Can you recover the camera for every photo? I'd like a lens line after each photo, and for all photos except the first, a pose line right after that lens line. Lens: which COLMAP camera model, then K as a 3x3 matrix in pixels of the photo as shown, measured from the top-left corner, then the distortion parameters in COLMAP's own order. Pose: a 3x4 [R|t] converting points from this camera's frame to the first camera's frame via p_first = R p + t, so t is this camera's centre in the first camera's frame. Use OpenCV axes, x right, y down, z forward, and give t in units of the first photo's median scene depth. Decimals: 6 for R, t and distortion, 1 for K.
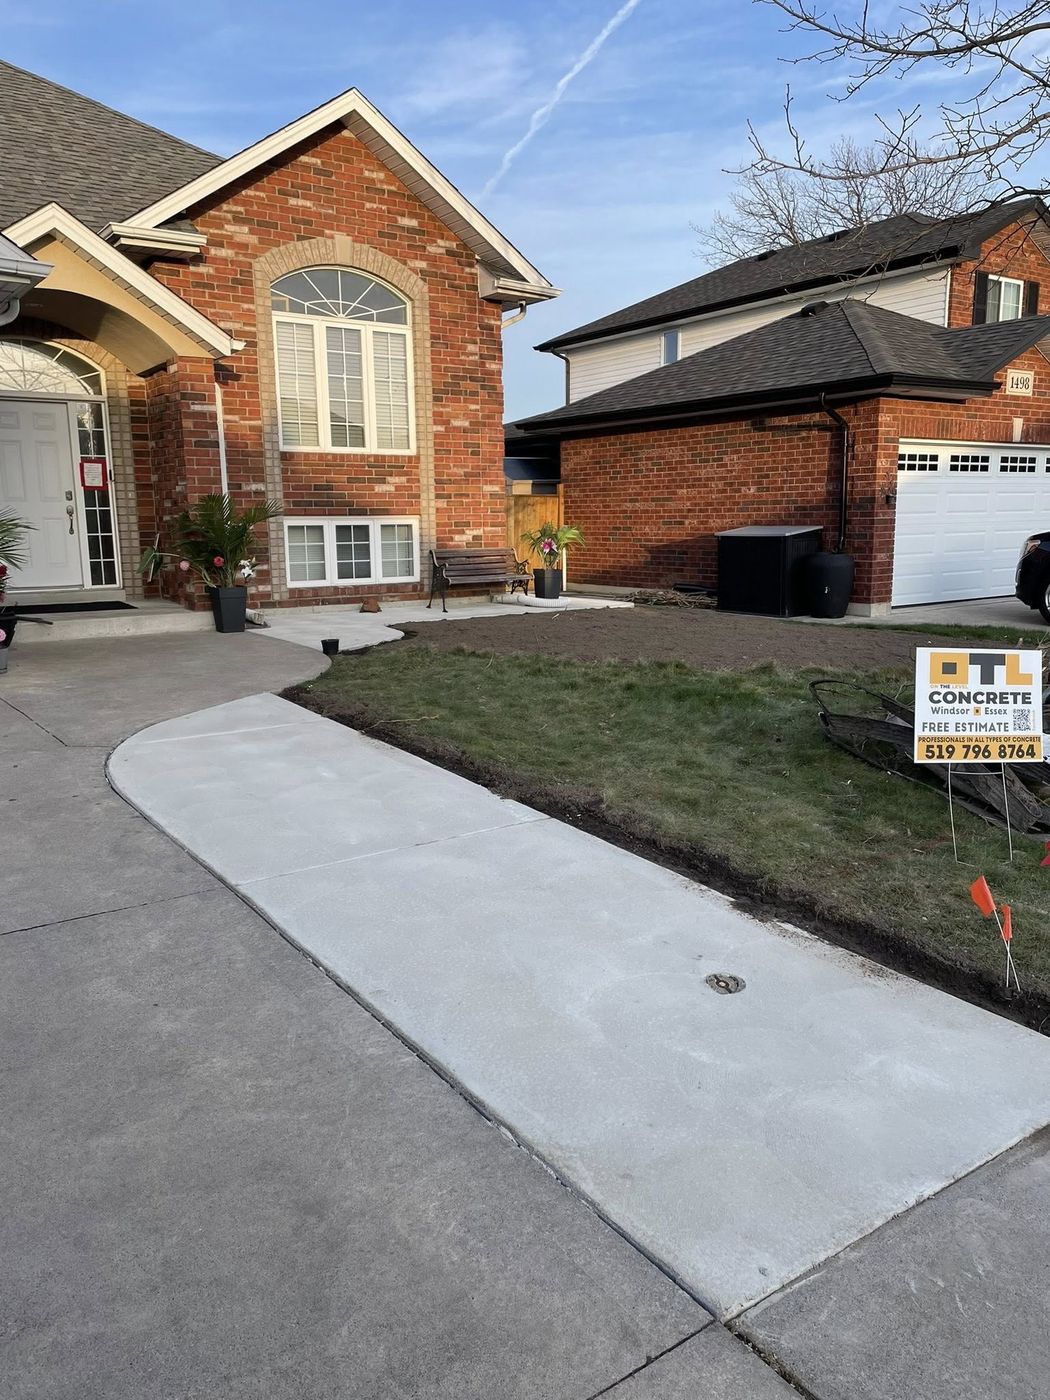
lens RADIAL K [[1083.9, 0, 534.5], [0, 1083.9, 699.5], [0, 0, 1]] dist [0.011360, -0.032705]
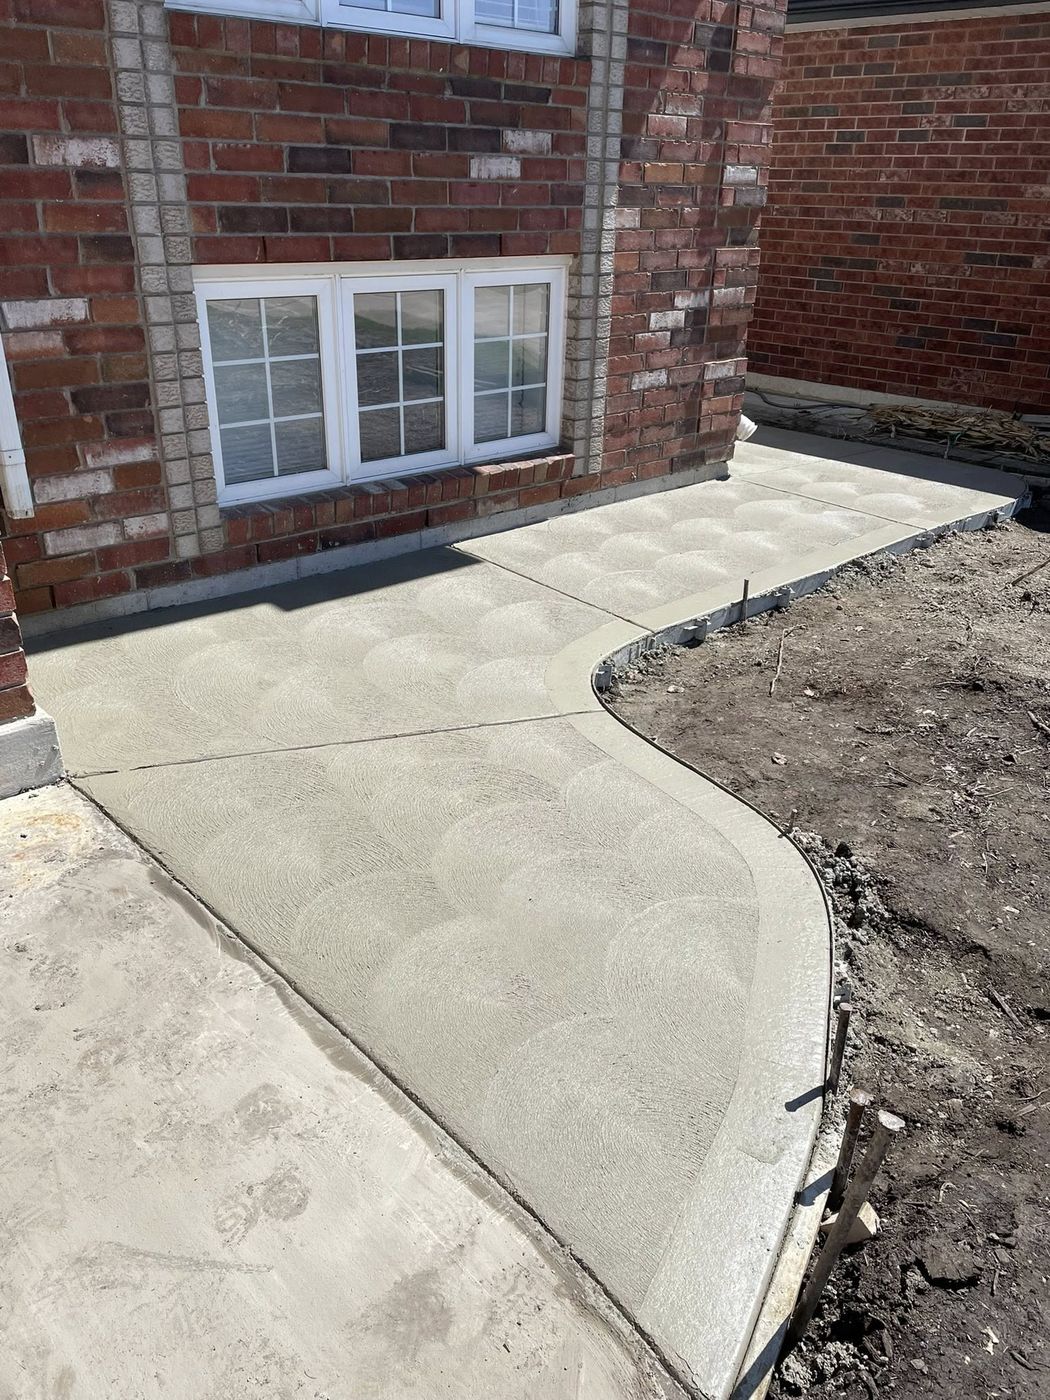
lens RADIAL K [[1083.9, 0, 514.3], [0, 1083.9, 707.3], [0, 0, 1]] dist [0.011360, -0.032705]
pose [[0.991731, -0.028834, 0.125053, -0.175640], [-0.007152, 0.960502, 0.278182, -0.129924], [-0.128135, -0.276776, 0.952353, 0.645883]]
